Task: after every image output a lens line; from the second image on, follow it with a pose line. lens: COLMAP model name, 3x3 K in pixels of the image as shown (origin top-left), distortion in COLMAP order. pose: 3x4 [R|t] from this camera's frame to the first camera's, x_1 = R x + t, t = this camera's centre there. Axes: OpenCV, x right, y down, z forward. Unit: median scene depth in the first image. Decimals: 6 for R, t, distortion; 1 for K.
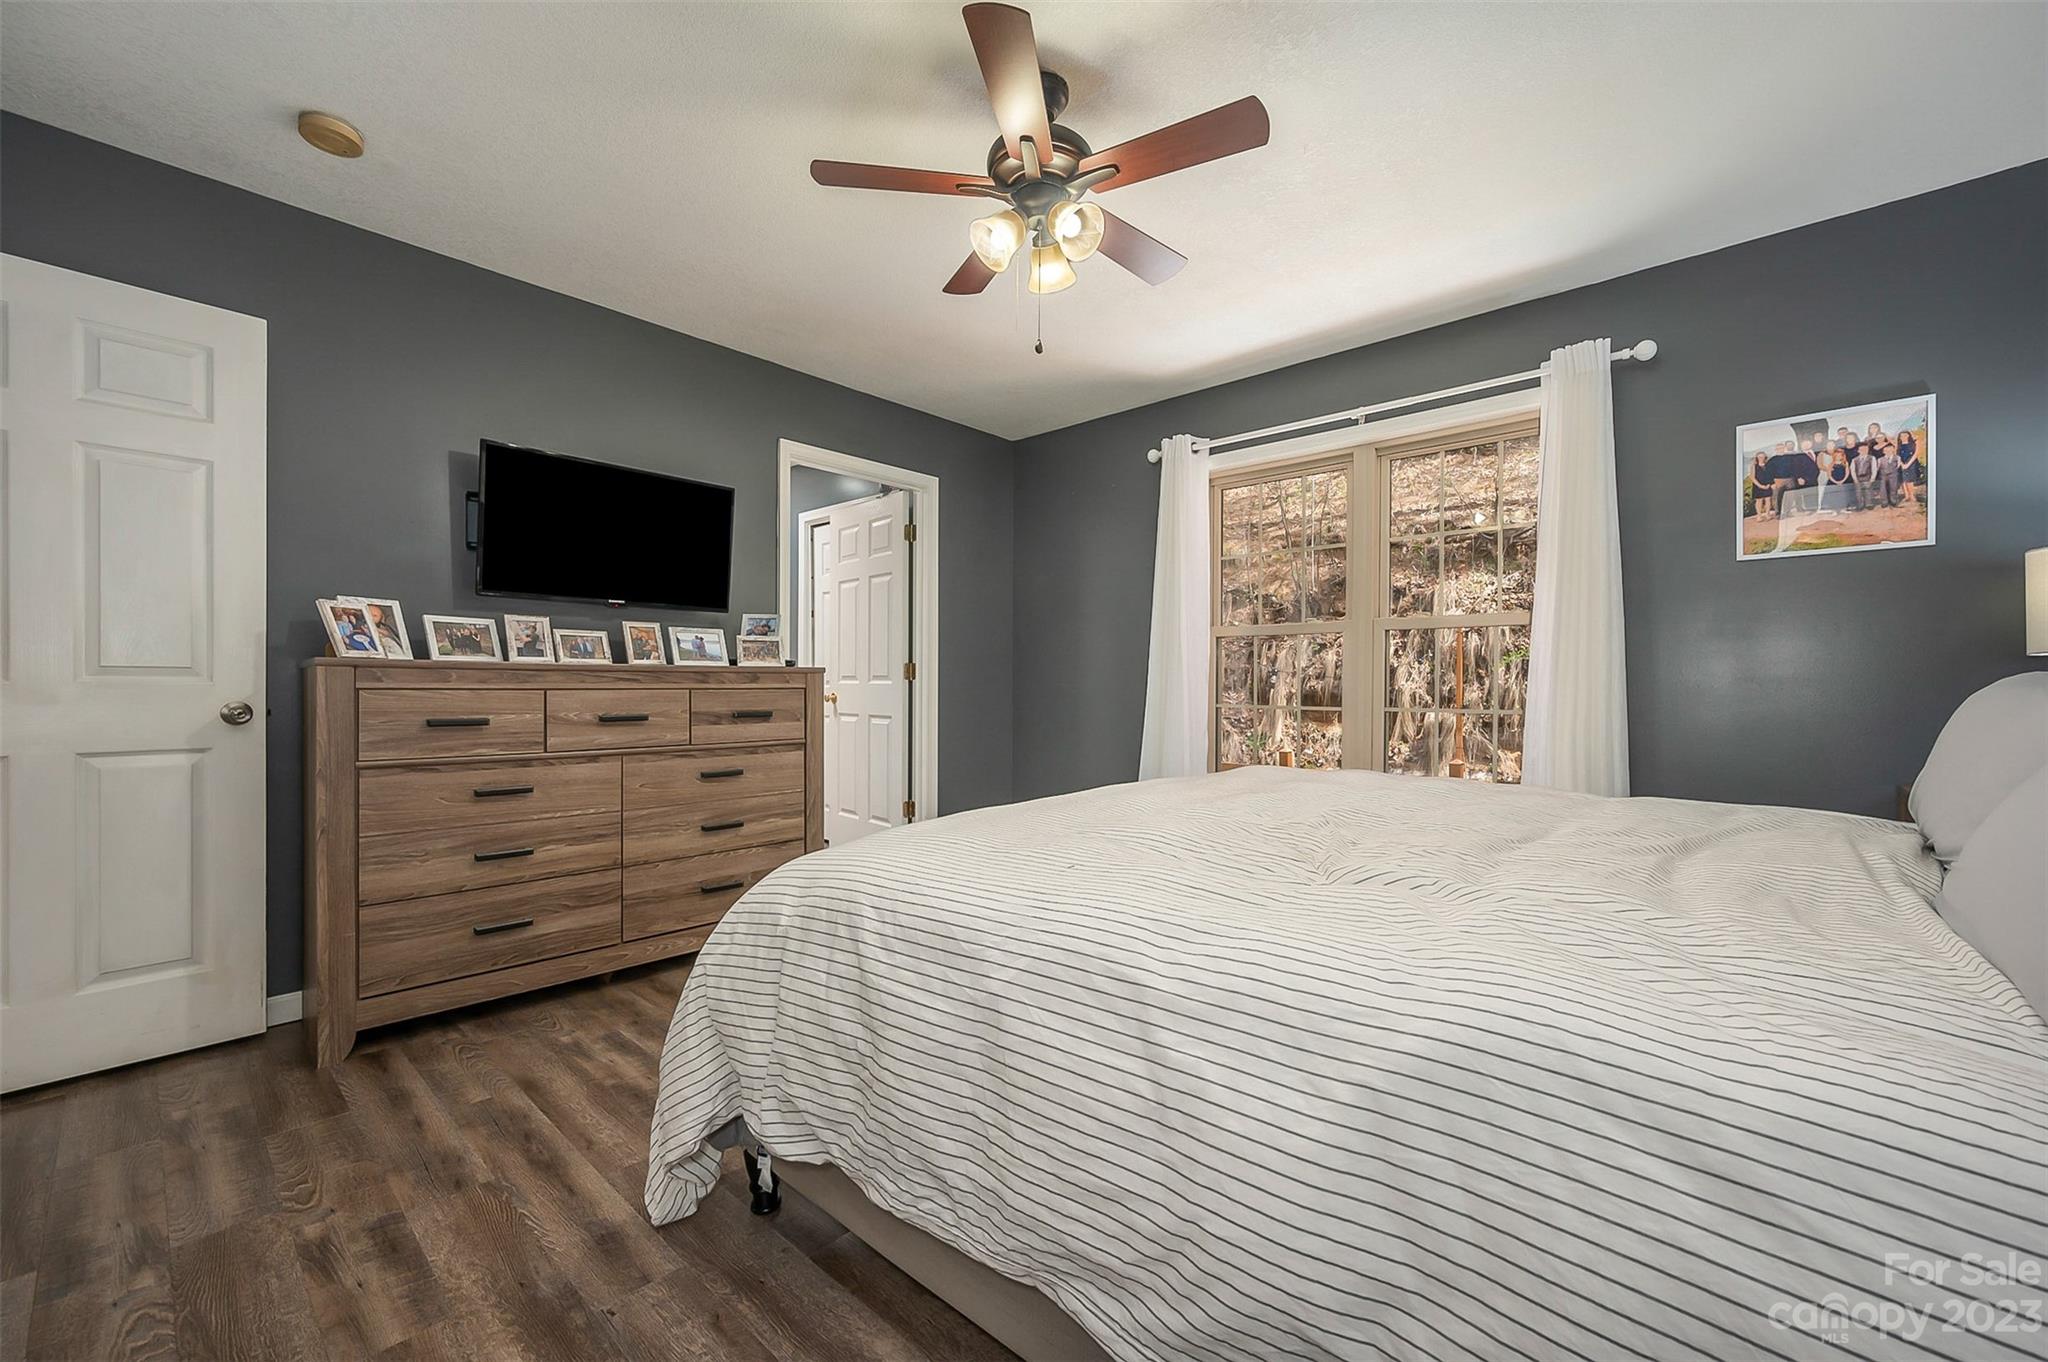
lens RADIAL K [[817.8, 0, 1029.9], [0, 817.8, 674.6], [0, 0, 1]] dist [0.000063, -0.000059]
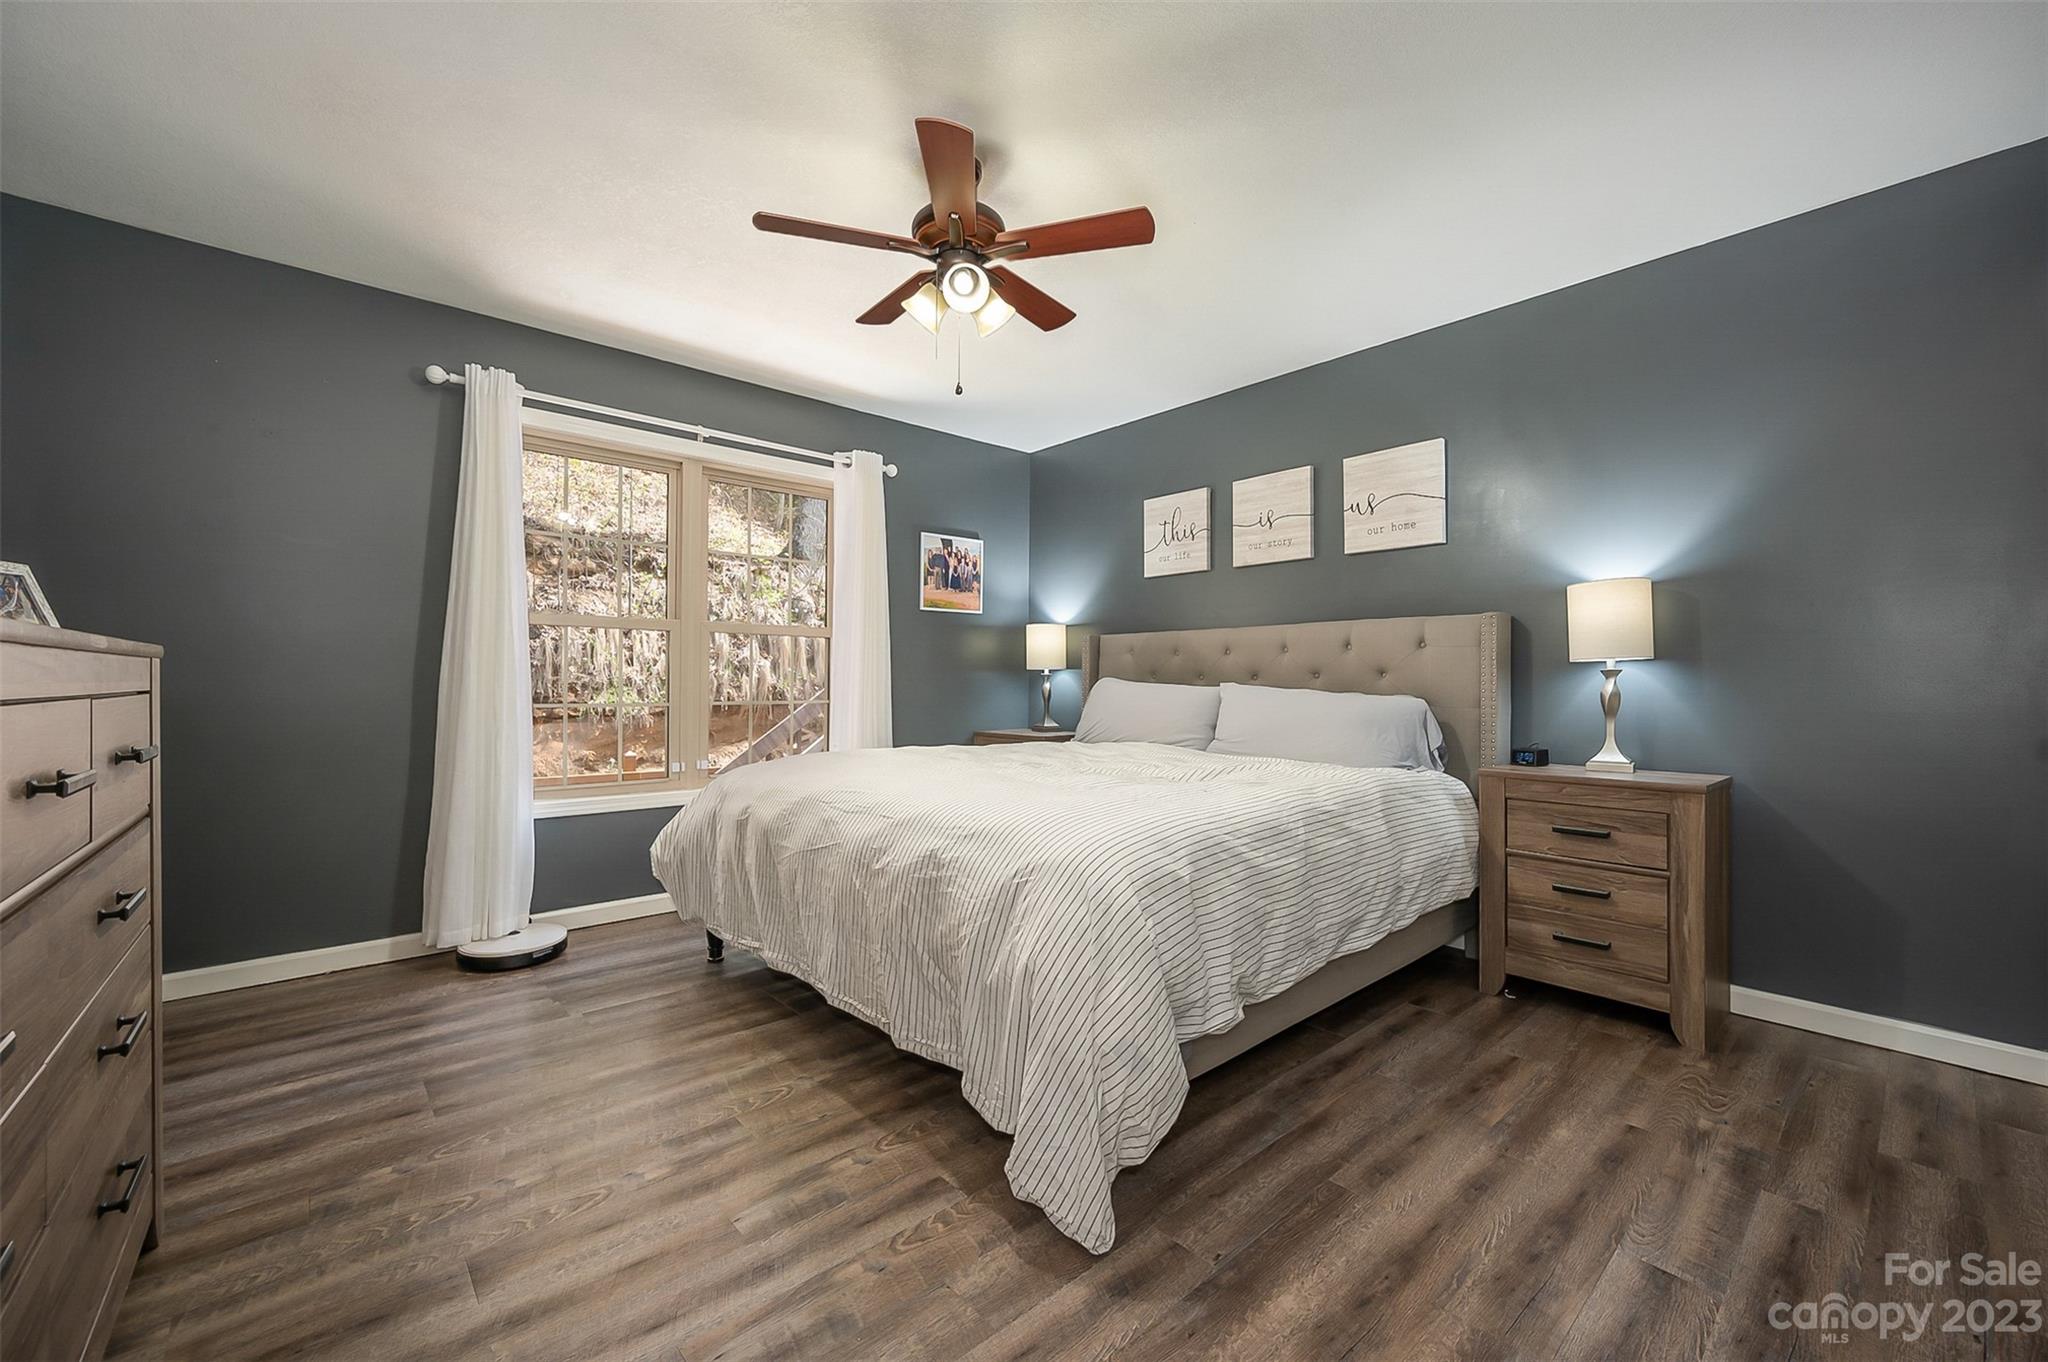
lens RADIAL K [[817.8, 0, 1029.9], [0, 817.8, 674.6], [0, 0, 1]] dist [0.000063, -0.000059]
pose [[0.103976, 0.006704, 0.994557, -0.866629], [-0.015980, 0.999859, -0.005069, 0.003953], [-0.994451, -0.015366, 0.104068, 0.609142]]
